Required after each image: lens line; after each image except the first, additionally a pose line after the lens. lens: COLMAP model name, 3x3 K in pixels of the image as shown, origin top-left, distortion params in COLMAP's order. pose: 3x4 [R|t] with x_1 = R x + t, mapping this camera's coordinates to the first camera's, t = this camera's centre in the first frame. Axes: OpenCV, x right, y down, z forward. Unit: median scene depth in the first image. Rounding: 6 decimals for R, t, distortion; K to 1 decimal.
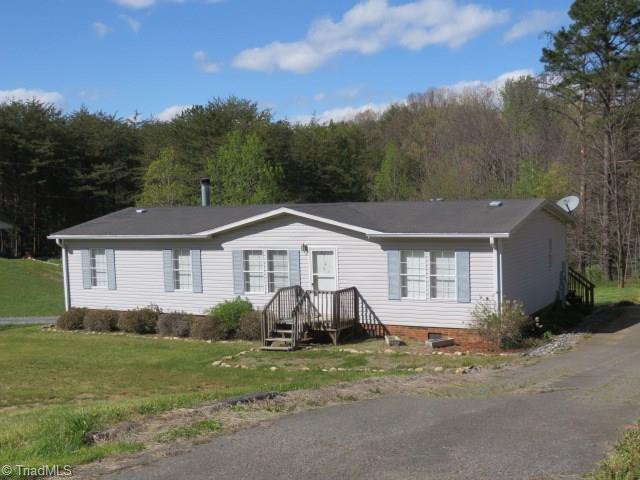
lens RADIAL K [[834.8, 0, 320.2], [0, 834.8, 238.7], [0, 0, 1]] dist [0.016255, 0.000000]
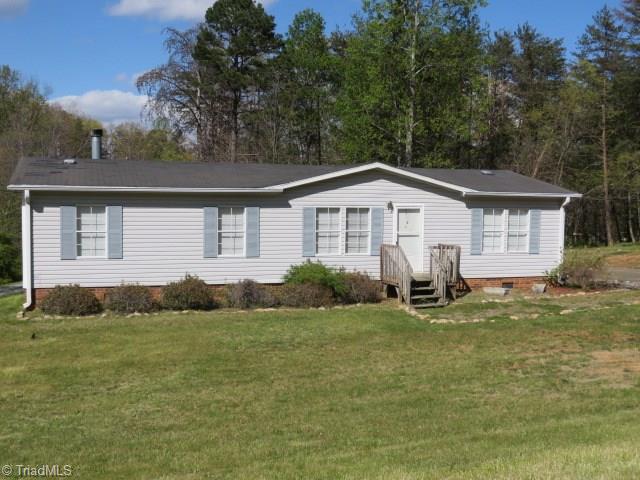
lens RADIAL K [[802.1, 0, 320.1], [0, 802.1, 242.6], [0, 0, 1]] dist [0.043188, 0.000000]
pose [[0.682966, -0.032330, 0.729735, -0.714058], [-0.013550, 0.998287, 0.056910, 0.001917], [-0.730325, -0.048755, 0.681358, 0.398380]]
